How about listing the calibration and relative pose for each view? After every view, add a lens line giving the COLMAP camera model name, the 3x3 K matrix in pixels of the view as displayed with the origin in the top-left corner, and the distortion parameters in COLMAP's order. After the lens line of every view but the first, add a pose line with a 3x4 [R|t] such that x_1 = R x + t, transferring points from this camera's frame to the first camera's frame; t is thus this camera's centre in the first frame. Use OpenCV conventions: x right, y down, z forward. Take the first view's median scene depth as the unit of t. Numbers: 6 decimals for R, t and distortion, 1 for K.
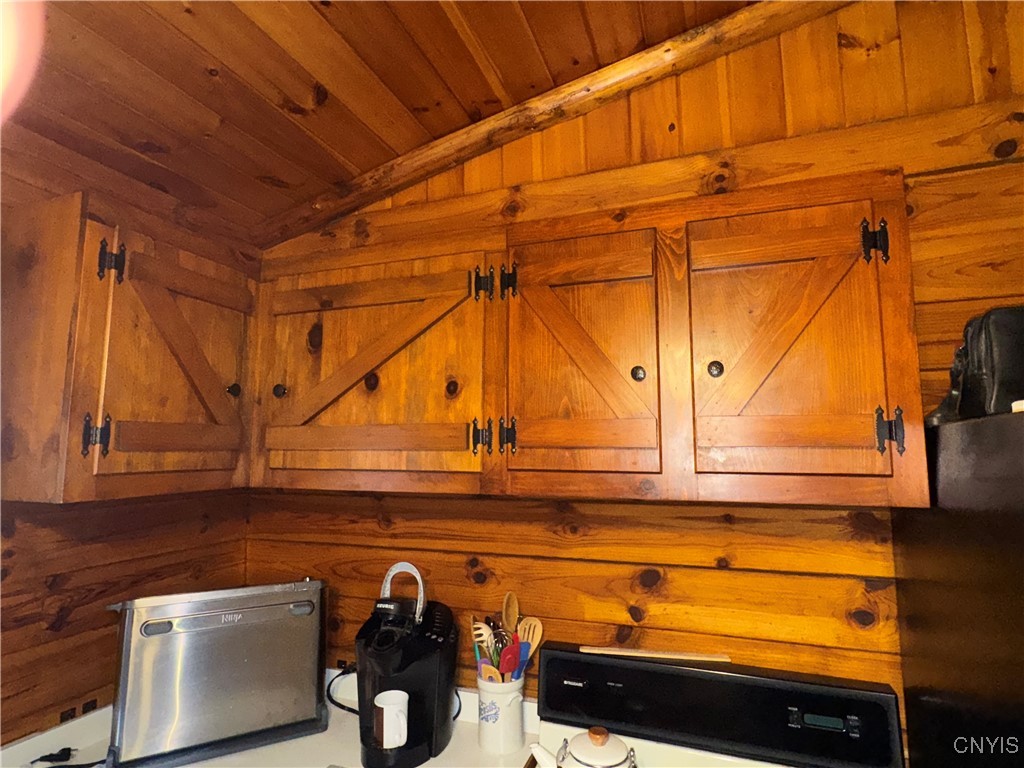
lens RADIAL K [[550.3, 0, 507.1], [0, 550.3, 387.6], [0, 0, 1]] dist [0.003083, -0.000992]
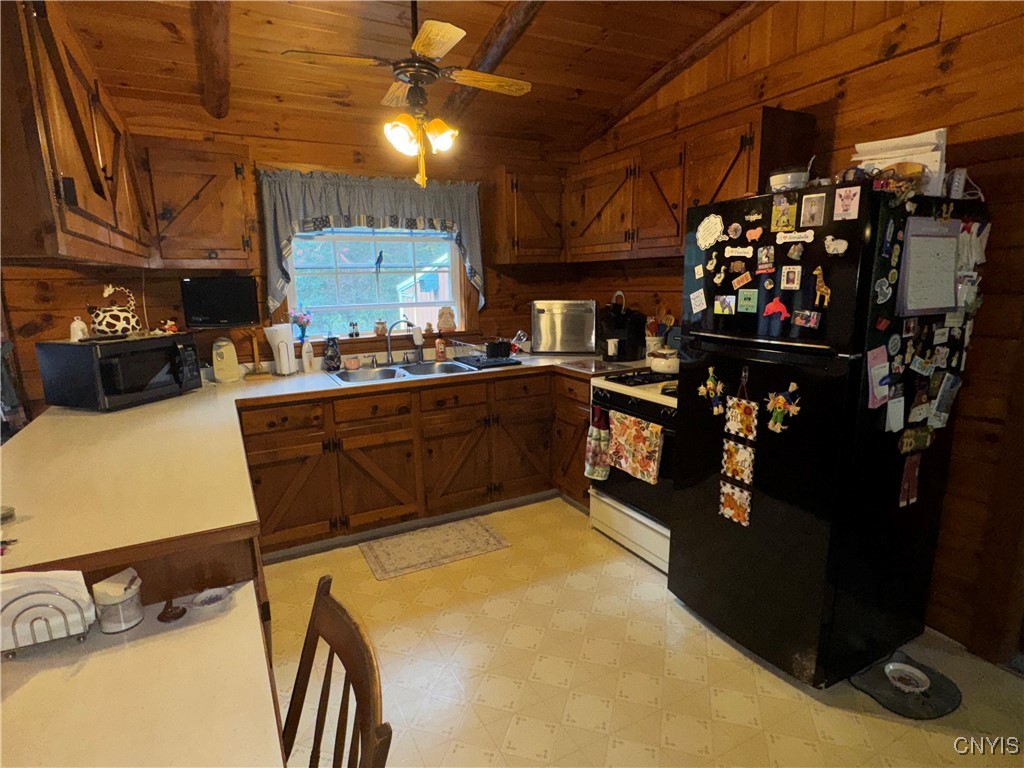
lens RADIAL K [[550.3, 0, 509.8], [0, 550.3, 379.9], [0, 0, 1]] dist [0.003083, -0.000992]
pose [[0.750093, 0.102672, -0.653314, 1.146178], [0.098320, 0.959584, 0.263688, -0.000342], [0.653983, -0.262024, 0.709683, -1.232481]]
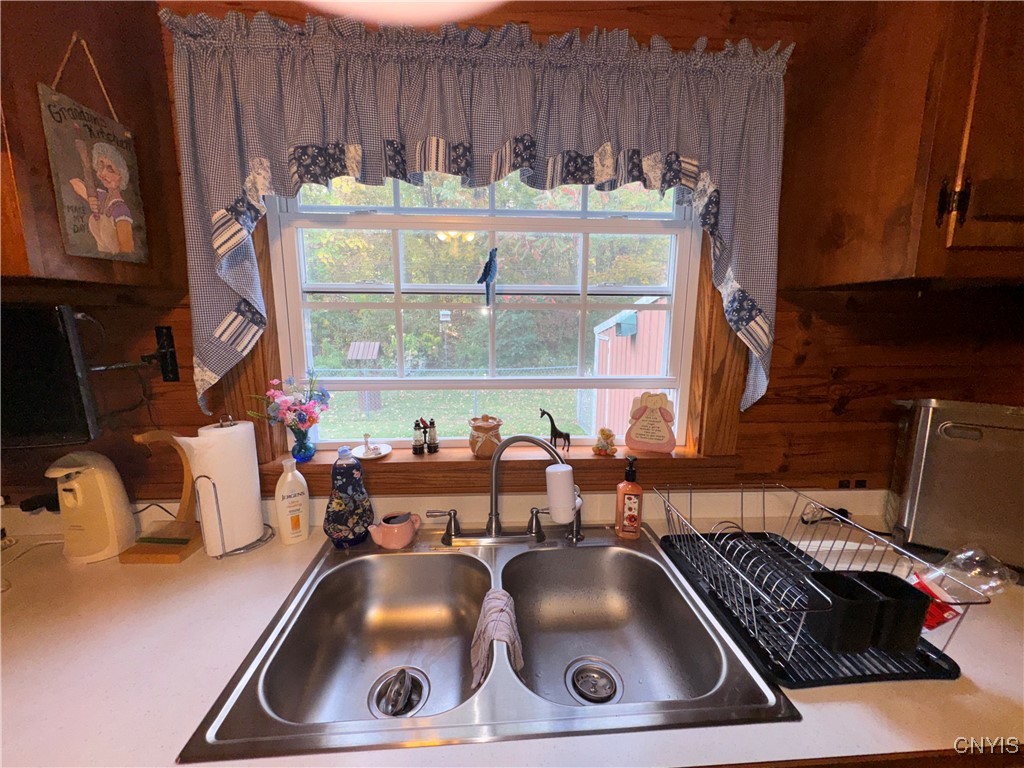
lens RADIAL K [[410.0, 0, 513.0], [0, 410.0, 385.6], [0, 0, 1]] dist [0.002851, 0.000313]
pose [[0.419245, 0.138584, -0.897234, -0.323921], [0.100321, 0.975157, 0.197496, 0.137228], [0.902313, -0.172811, 0.394927, 0.043083]]
